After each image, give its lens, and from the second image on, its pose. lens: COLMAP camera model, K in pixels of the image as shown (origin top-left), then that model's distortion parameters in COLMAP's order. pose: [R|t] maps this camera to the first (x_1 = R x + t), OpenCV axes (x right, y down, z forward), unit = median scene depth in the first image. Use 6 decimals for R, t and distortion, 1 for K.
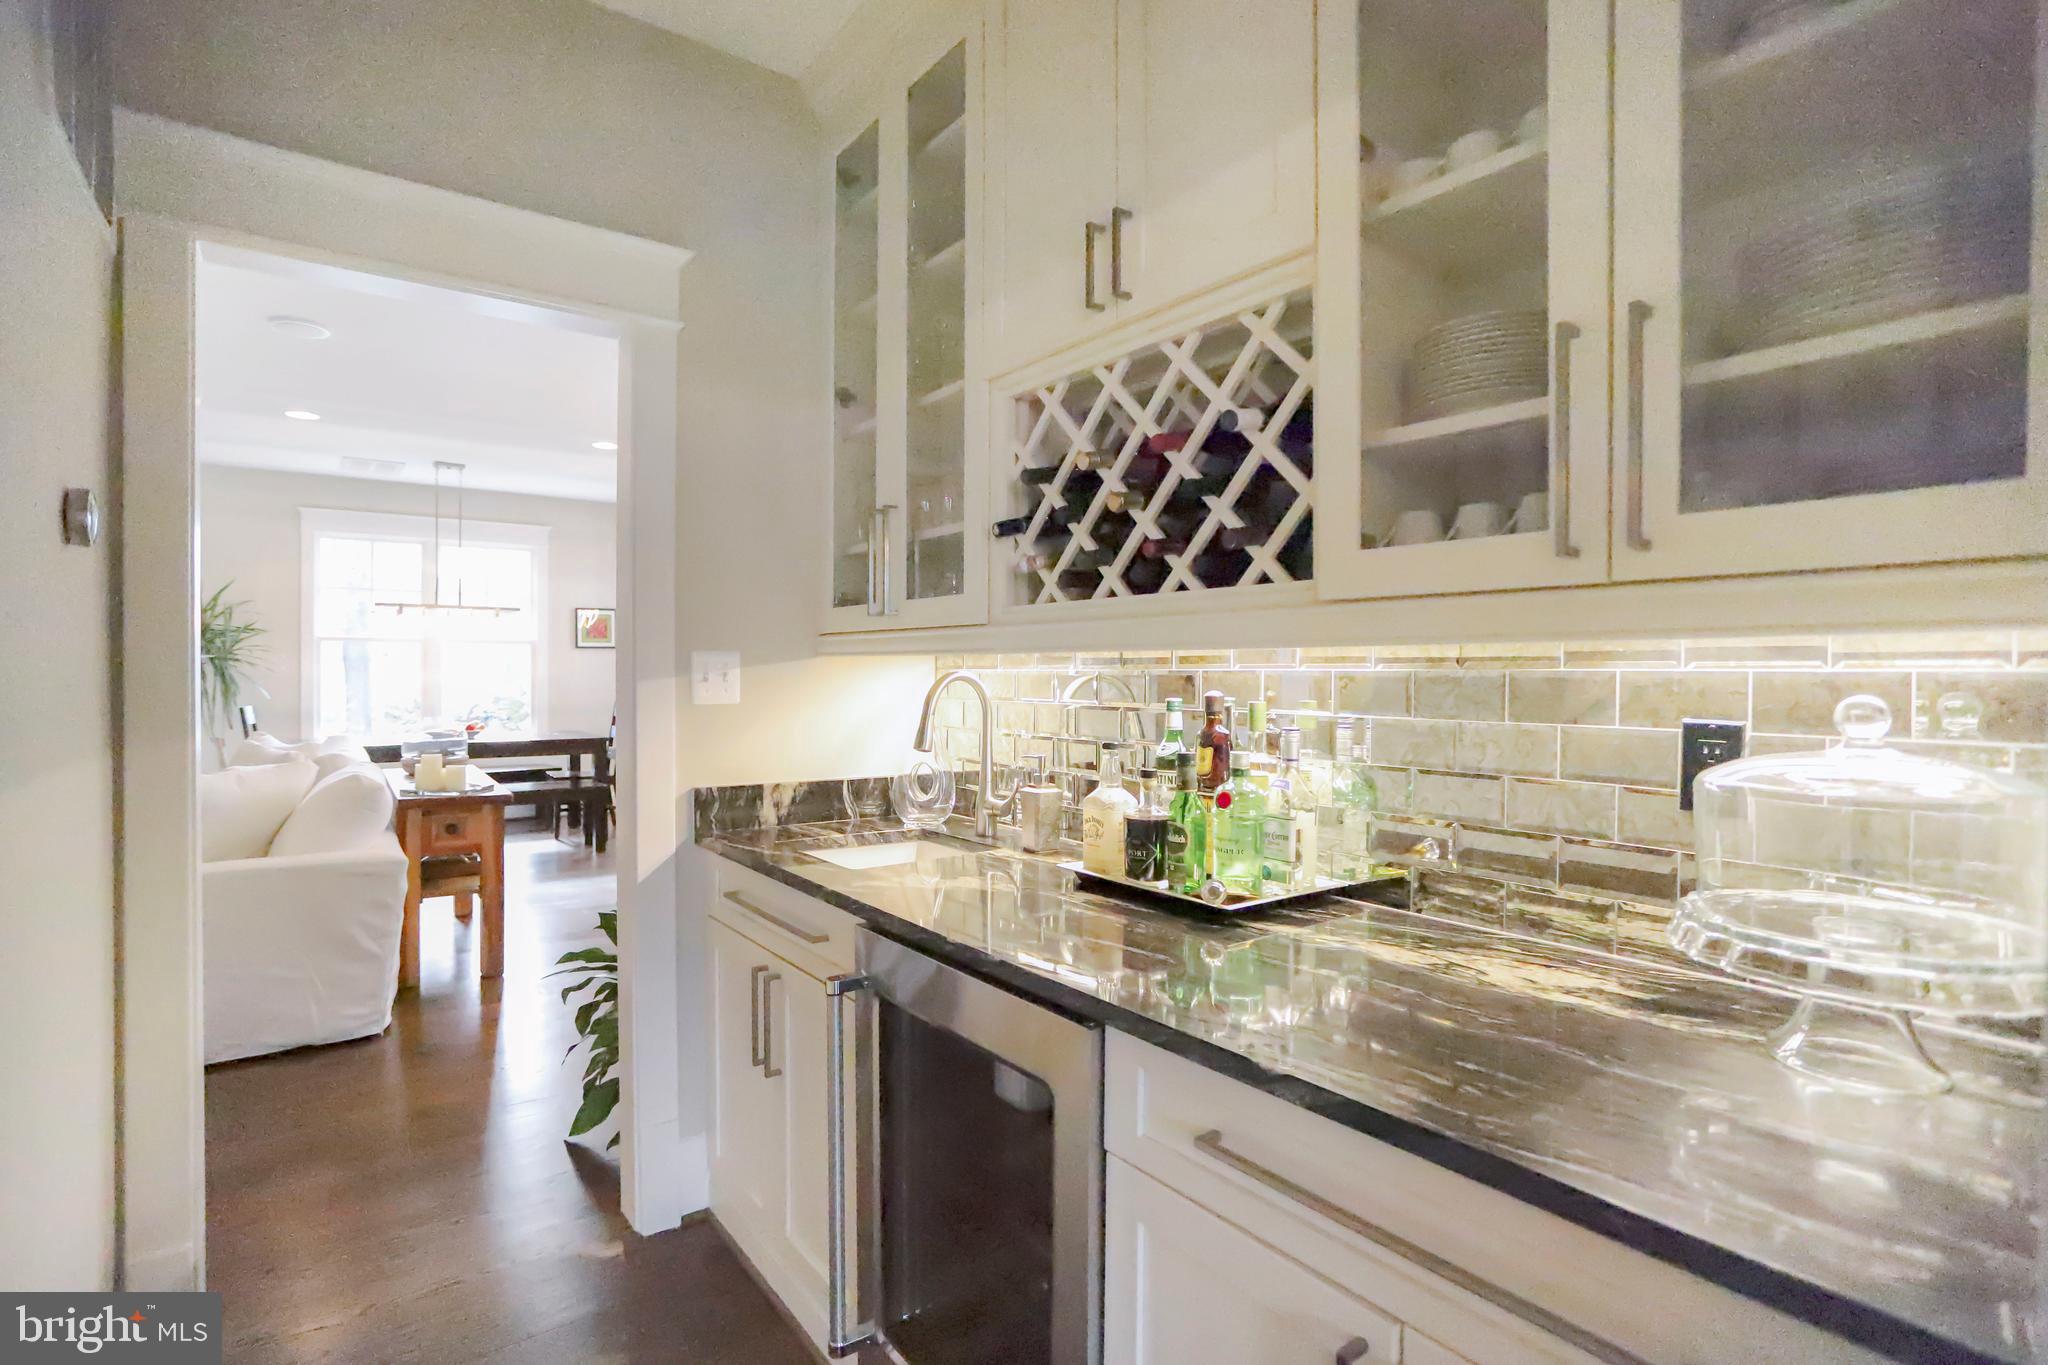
lens RADIAL K [[1013.0, 0, 1024.0], [0, 1013.0, 682.5], [0, 0, 1]] dist [-0.003862, -0.000258]
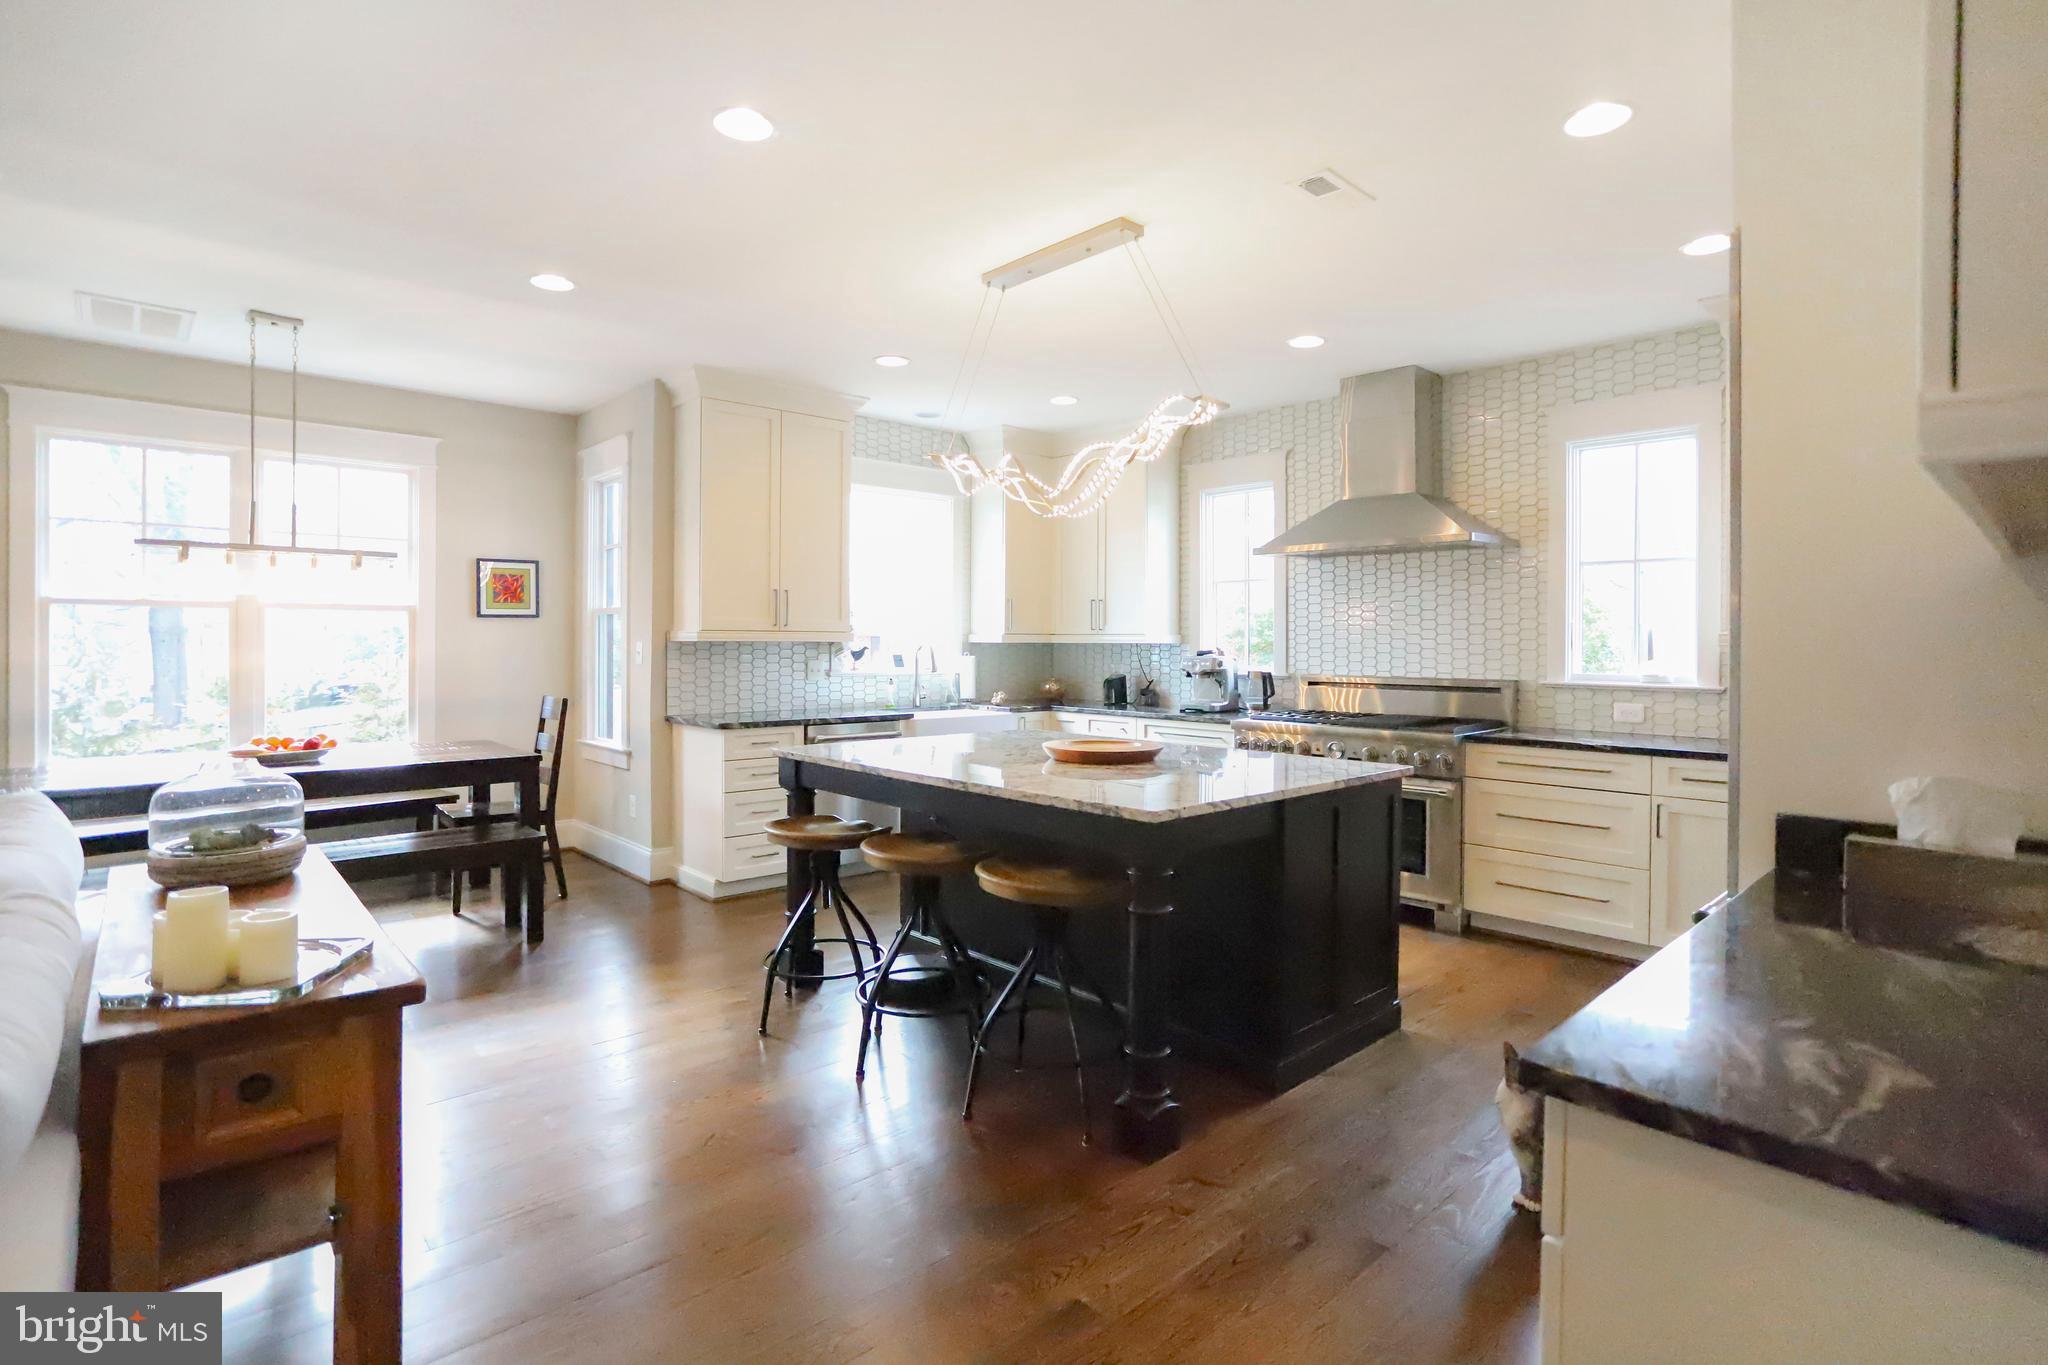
lens RADIAL K [[993.8, 0, 1030.1], [0, 993.8, 637.2], [0, 0, 1]] dist [-0.067180, 0.036812]
pose [[0.990688, -0.008553, 0.135883, -0.191346], [0.009994, 0.999901, -0.009927, -0.010837], [-0.135785, 0.011192, 0.990675, 0.353116]]
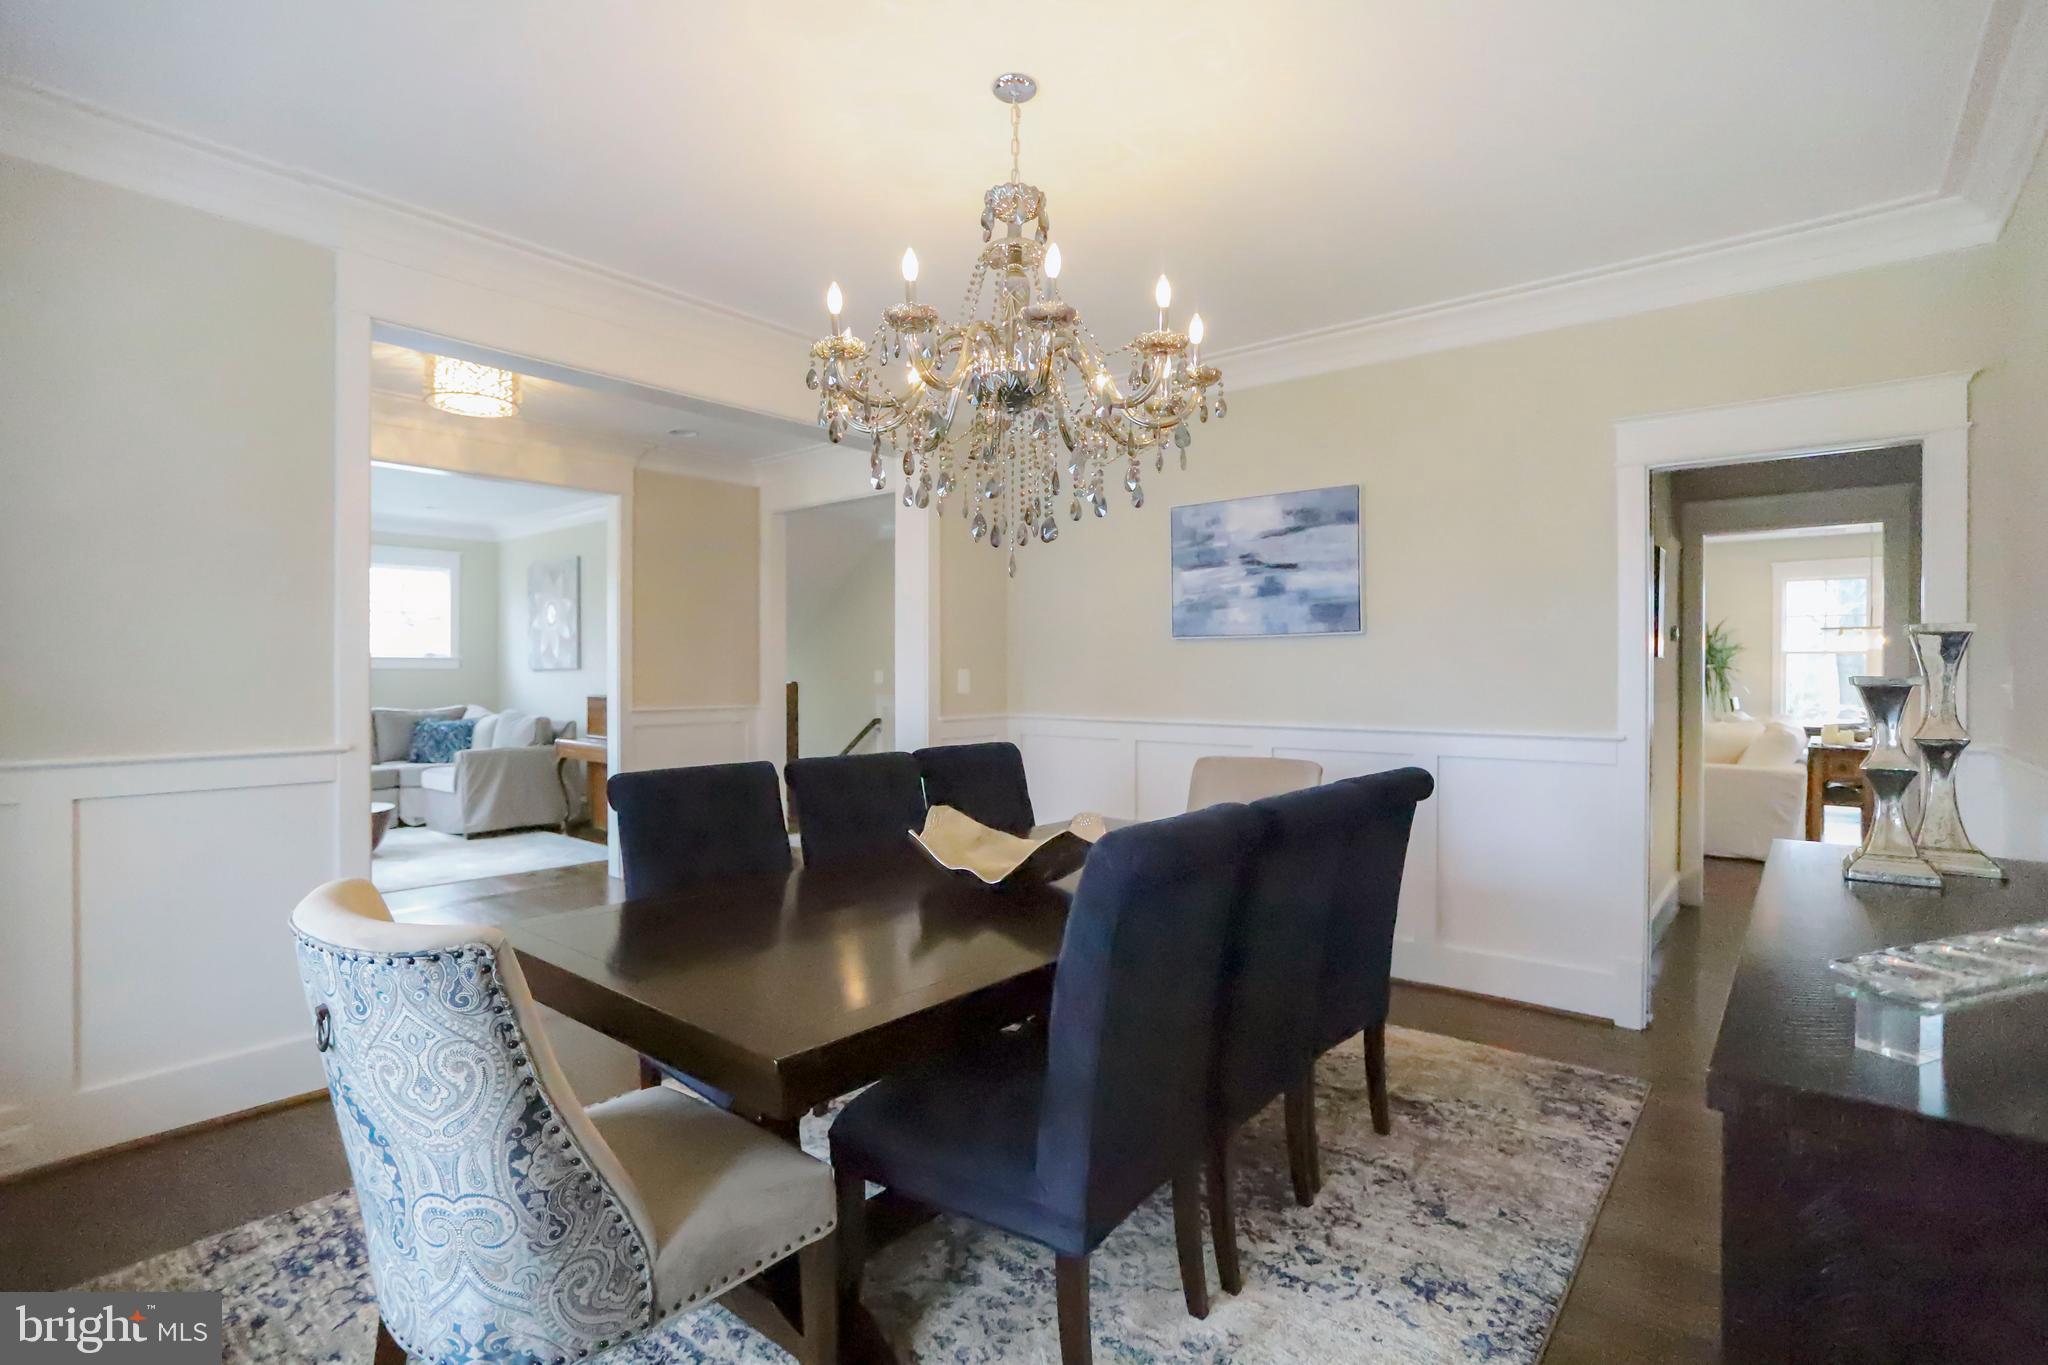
lens RADIAL K [[980.1, 0, 1024.0], [0, 980.1, 682.5], [0, 0, 1]] dist [-0.021635, -0.000234]
pose [[0.267463, 0.004108, -0.963559, 0.368624], [-0.007862, 0.999967, 0.002081, 0.005266], [0.963536, 0.007019, 0.267487, -0.446512]]
